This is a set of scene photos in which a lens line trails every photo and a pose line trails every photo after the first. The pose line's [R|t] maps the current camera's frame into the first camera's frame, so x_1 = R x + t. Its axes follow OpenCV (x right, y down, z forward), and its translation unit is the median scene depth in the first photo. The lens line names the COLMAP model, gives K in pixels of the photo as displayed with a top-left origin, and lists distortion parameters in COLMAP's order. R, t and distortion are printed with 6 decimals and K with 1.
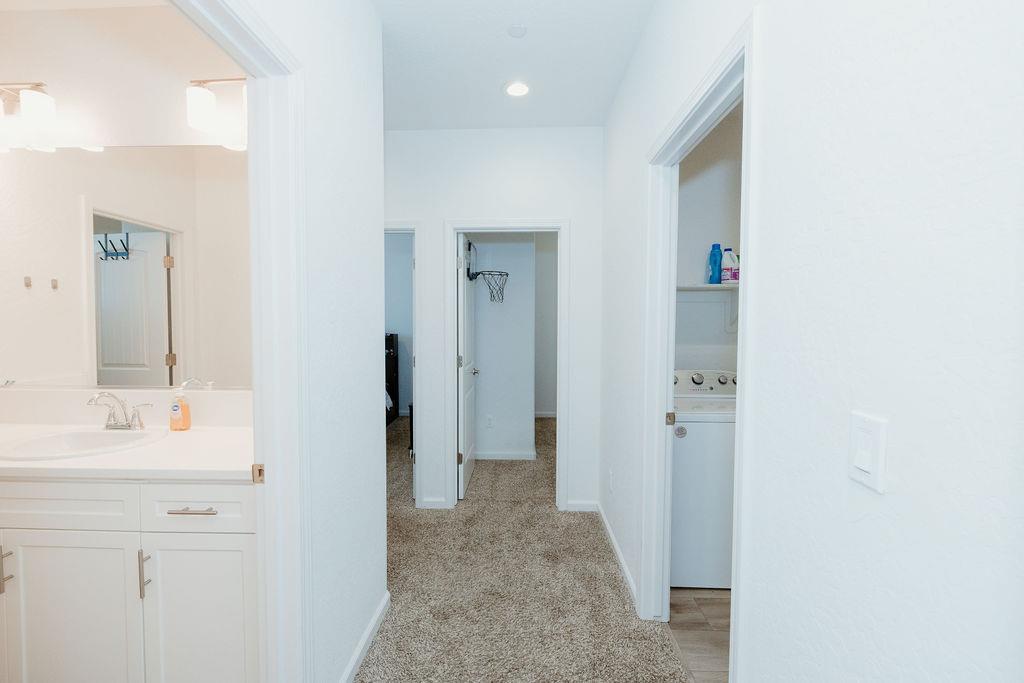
lens RADIAL K [[430.7, 0, 508.3], [0, 430.7, 337.5], [0, 0, 1]] dist [0.000143, 0.000083]
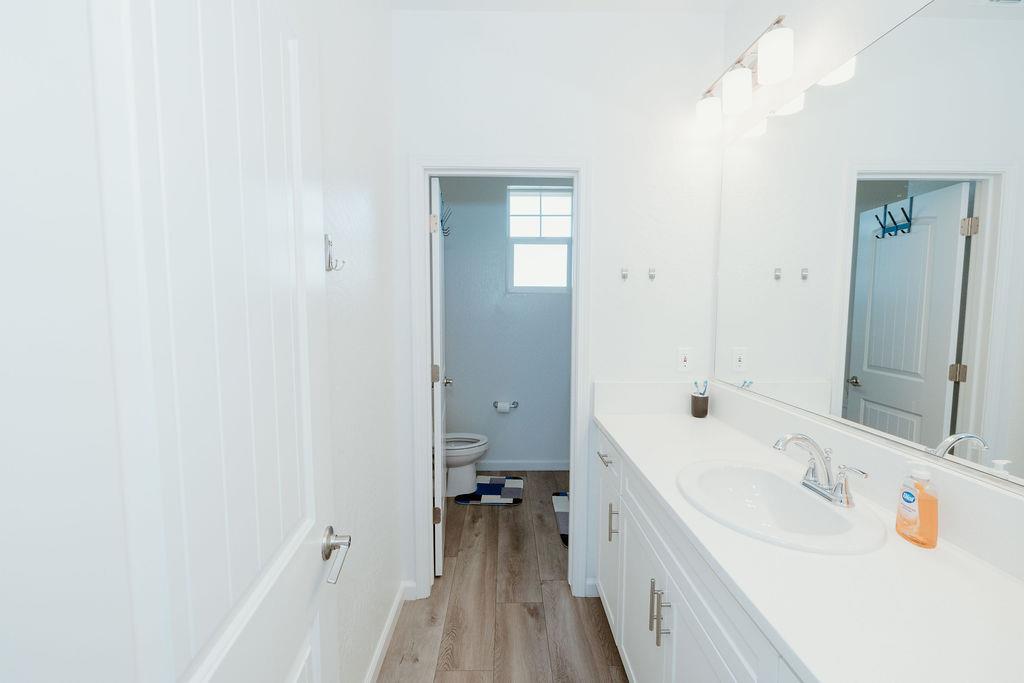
lens RADIAL K [[430.7, 0, 508.3], [0, 430.7, 337.5], [0, 0, 1]] dist [0.000143, 0.000083]
pose [[0.057879, 0.073700, -0.995599, -0.162629], [-0.034840, 0.996813, 0.071765, -0.028770], [0.997716, 0.030533, 0.060262, 0.264784]]
